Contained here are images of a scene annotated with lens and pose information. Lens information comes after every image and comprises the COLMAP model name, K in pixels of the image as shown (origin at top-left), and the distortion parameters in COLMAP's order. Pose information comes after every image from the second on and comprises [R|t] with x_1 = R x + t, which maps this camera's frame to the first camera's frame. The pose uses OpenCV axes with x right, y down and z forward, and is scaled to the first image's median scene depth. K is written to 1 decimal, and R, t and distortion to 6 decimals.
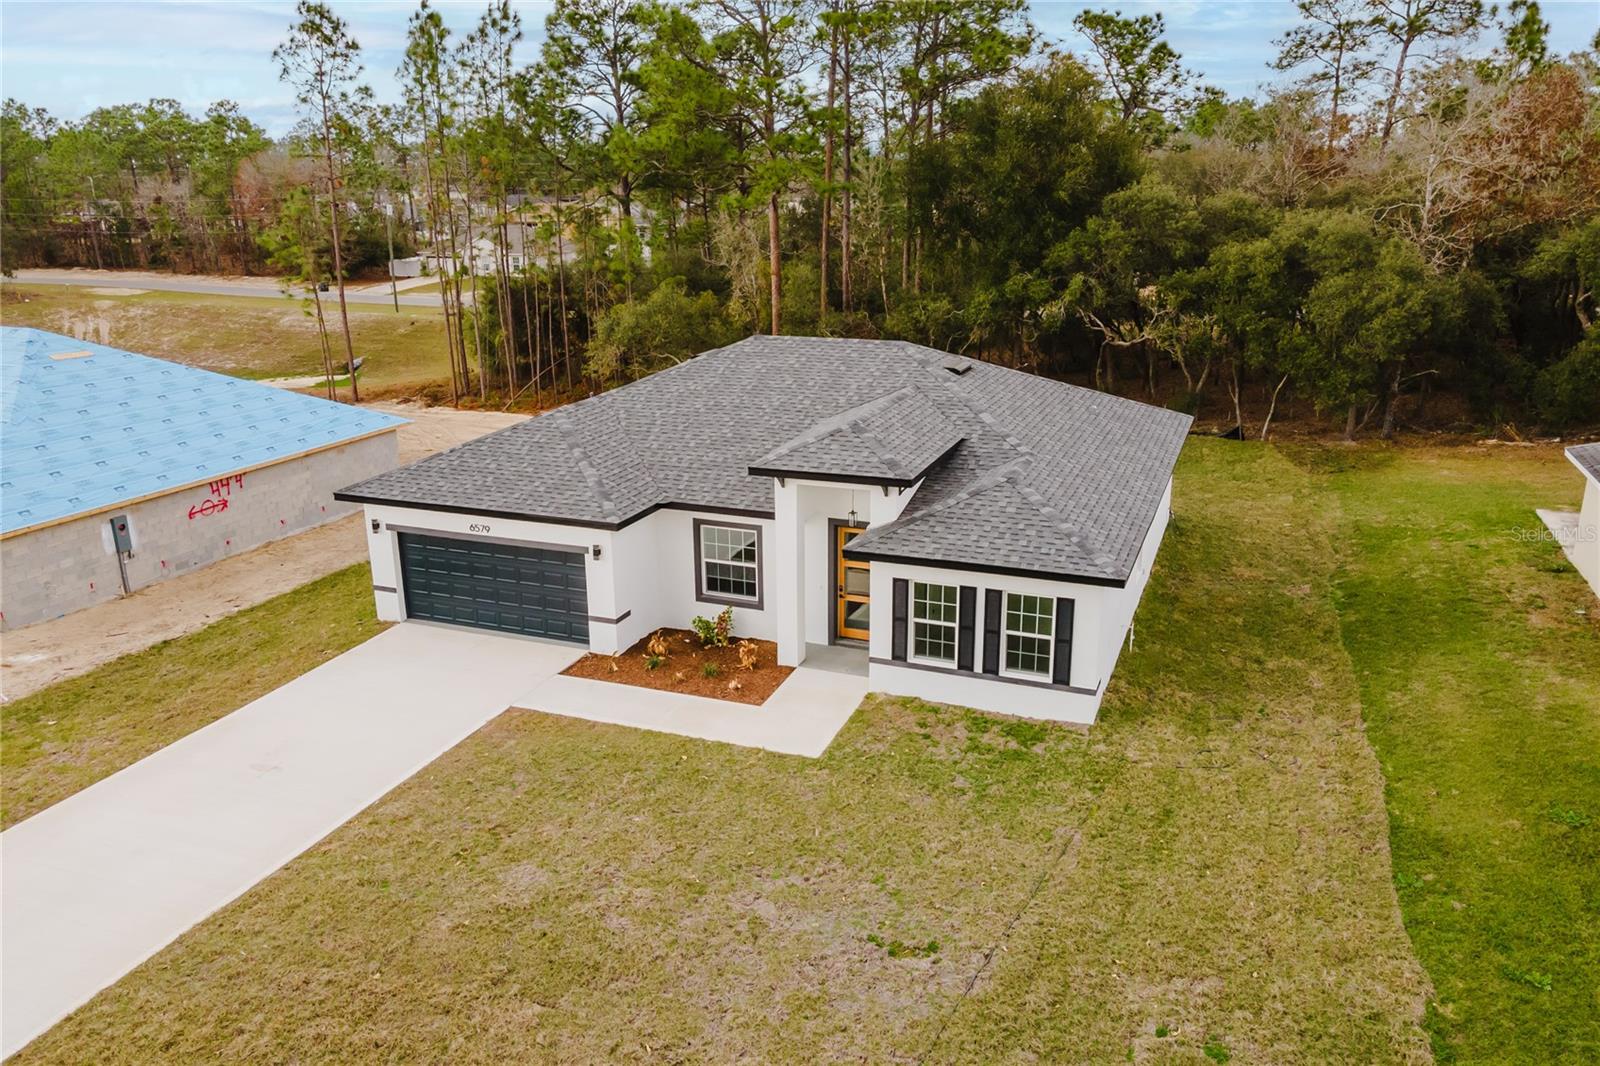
lens RADIAL K [[1167.5, 0, 800.0], [0, 1167.5, 533.0], [0, 0, 1]] dist [0.004848, 0.074037]
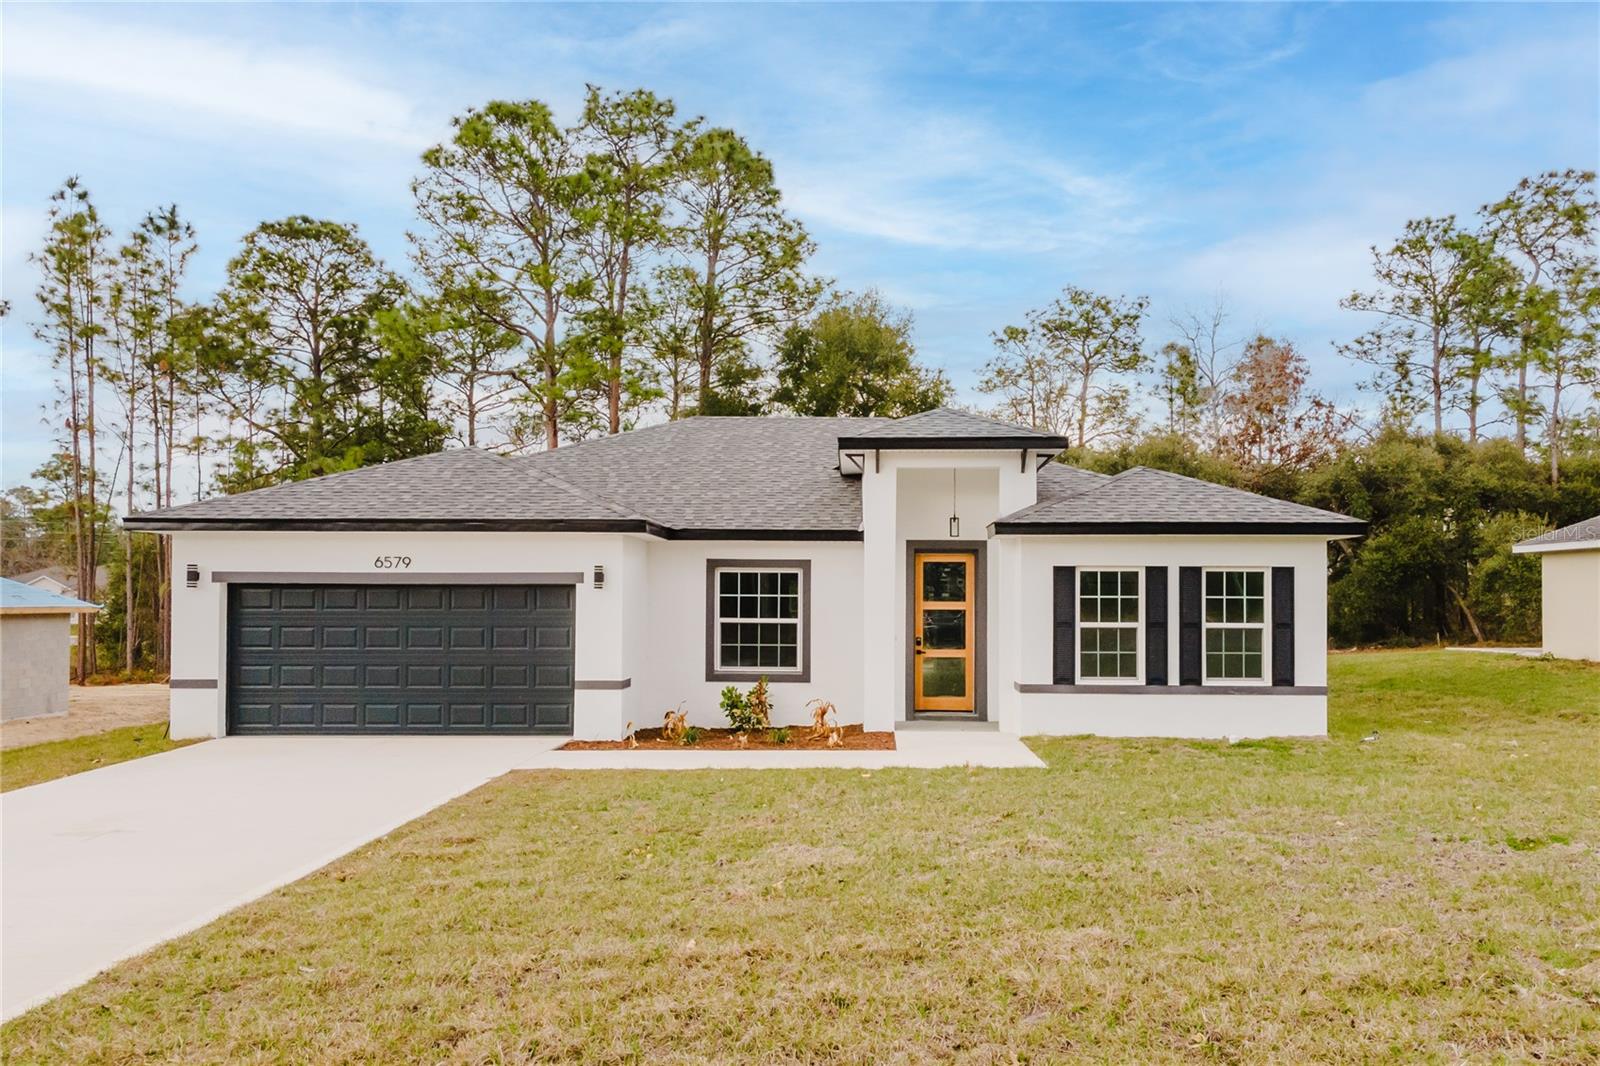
lens RADIAL K [[1255.6, 0, 856.5], [0, 1255.6, 593.0], [0, 0, 1]] dist [0.003197, -0.001299]
pose [[0.930067, 0.018788, 0.366908, -0.292190], [0.092279, 0.954729, -0.282803, 0.237163], [-0.355611, 0.296884, 0.886228, 0.293435]]
